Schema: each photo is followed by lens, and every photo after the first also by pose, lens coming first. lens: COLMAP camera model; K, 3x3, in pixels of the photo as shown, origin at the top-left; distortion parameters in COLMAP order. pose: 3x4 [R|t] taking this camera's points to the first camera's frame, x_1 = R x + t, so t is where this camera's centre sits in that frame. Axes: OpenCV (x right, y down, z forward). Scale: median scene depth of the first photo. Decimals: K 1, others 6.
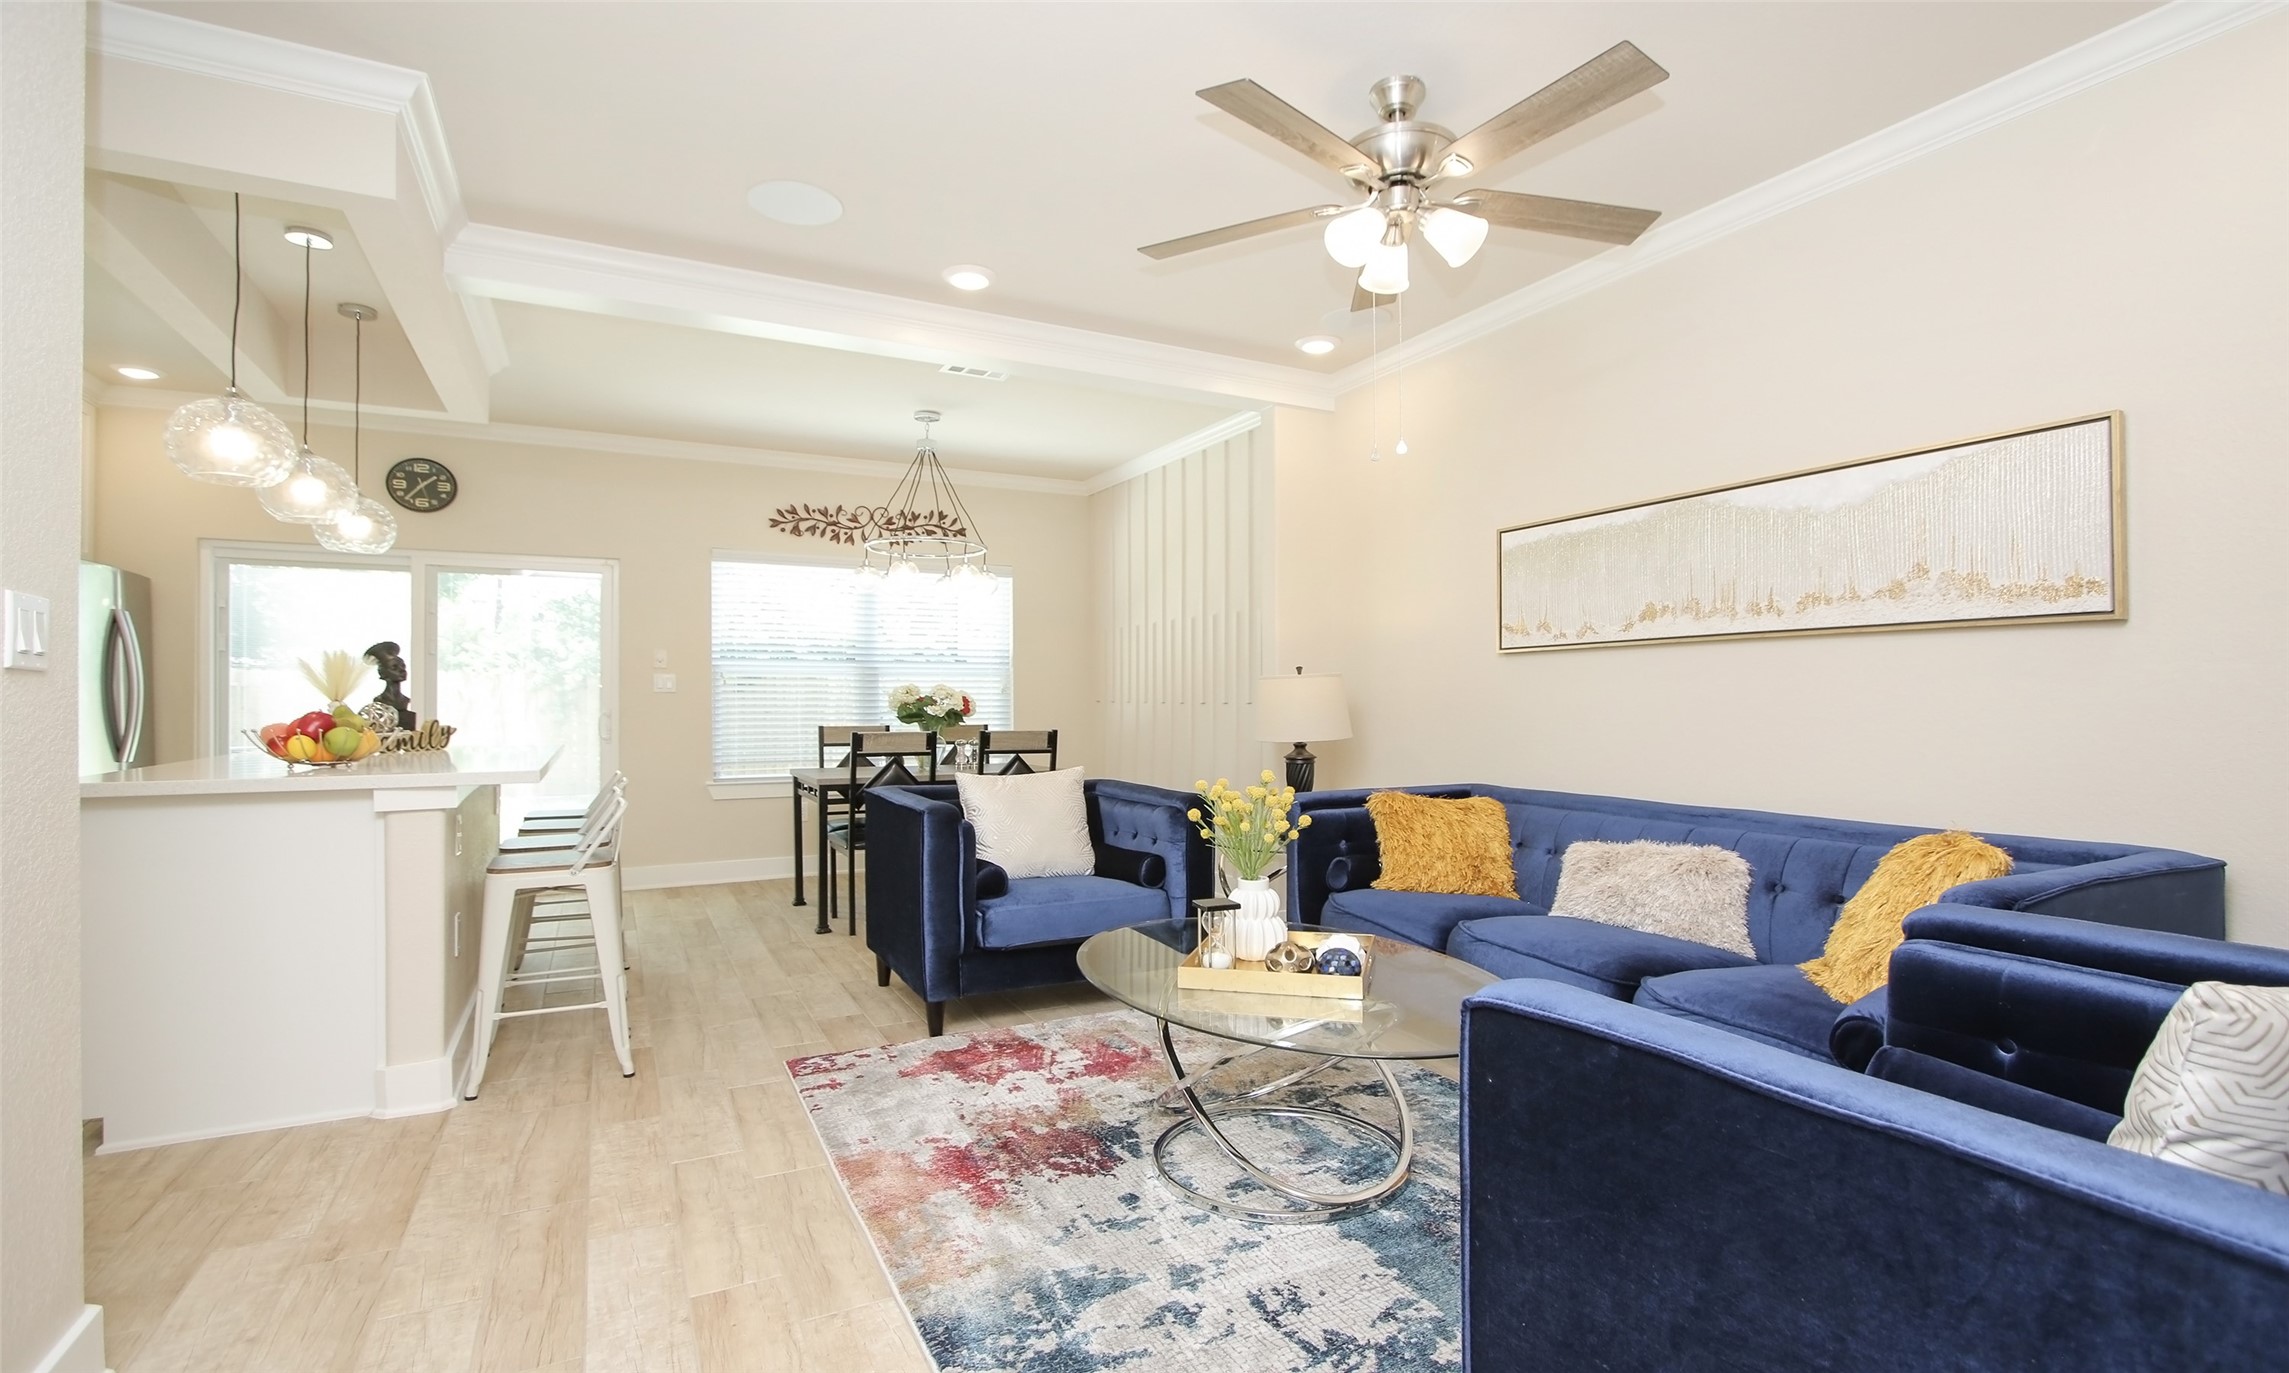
lens RADIAL K [[1071.8, 0, 1186.5], [0, 1071.8, 689.7], [0, 0, 1]] dist [-0.037126, 0.010645]
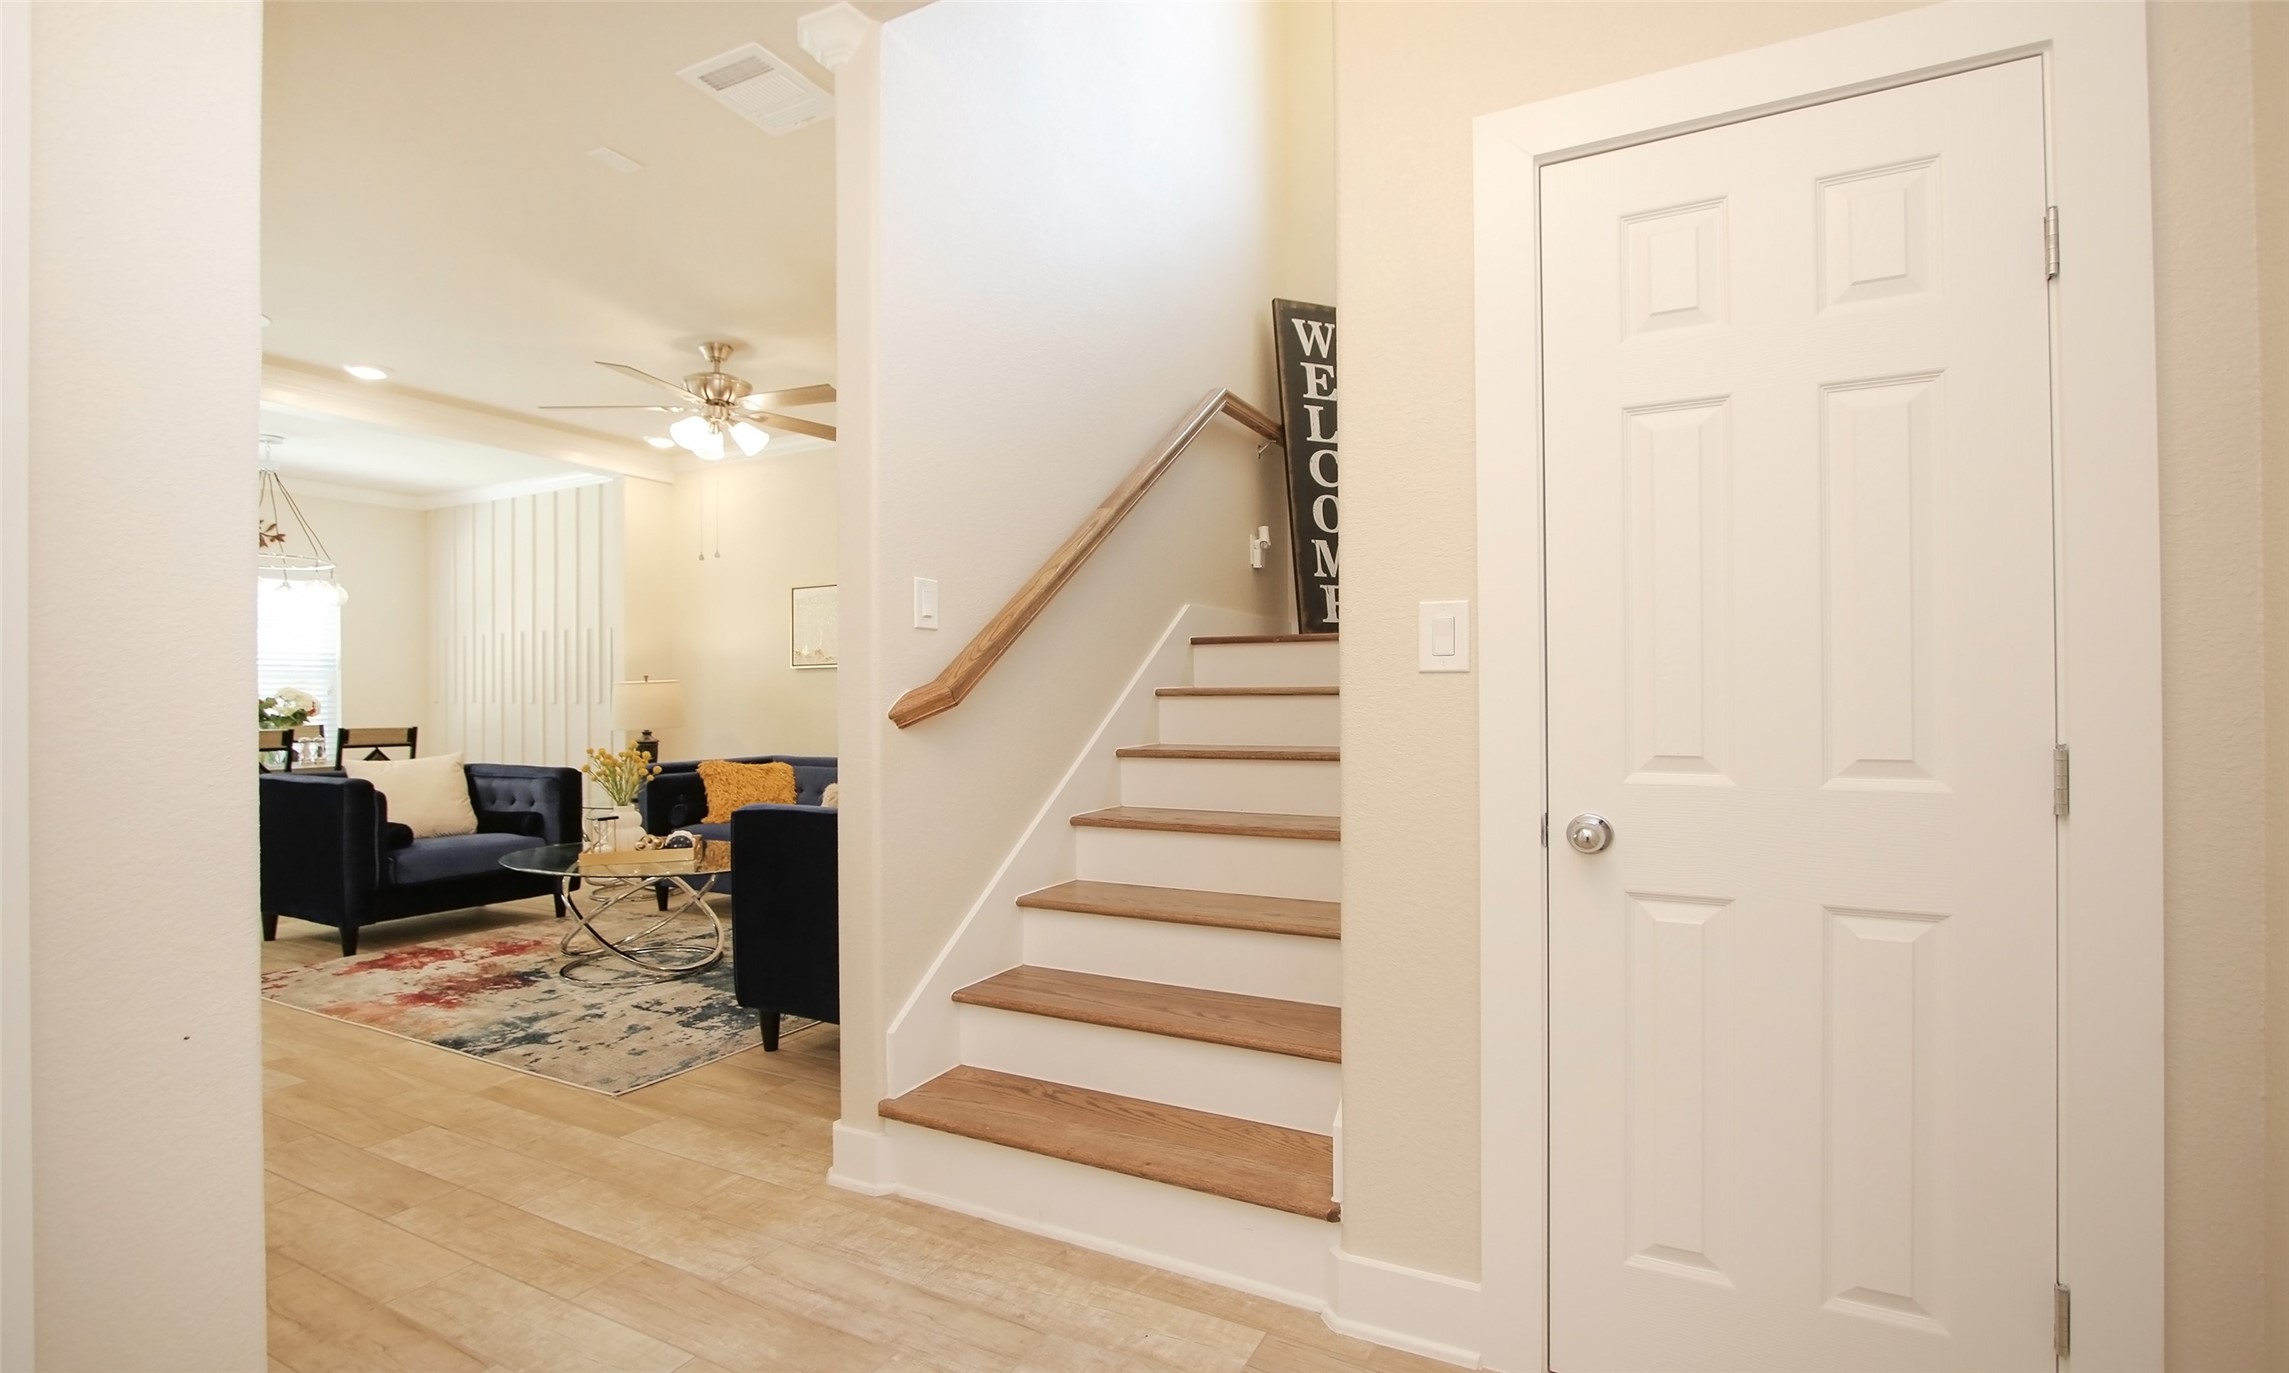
lens RADIAL K [[1071.8, 0, 1186.5], [0, 1071.8, 689.7], [0, 0, 1]] dist [-0.037126, 0.010645]
pose [[0.830729, -0.001384, 0.556675, -0.098444], [0.000387, 0.999998, 0.001908, -0.006963], [-0.556677, -0.001369, 0.830728, -0.658163]]
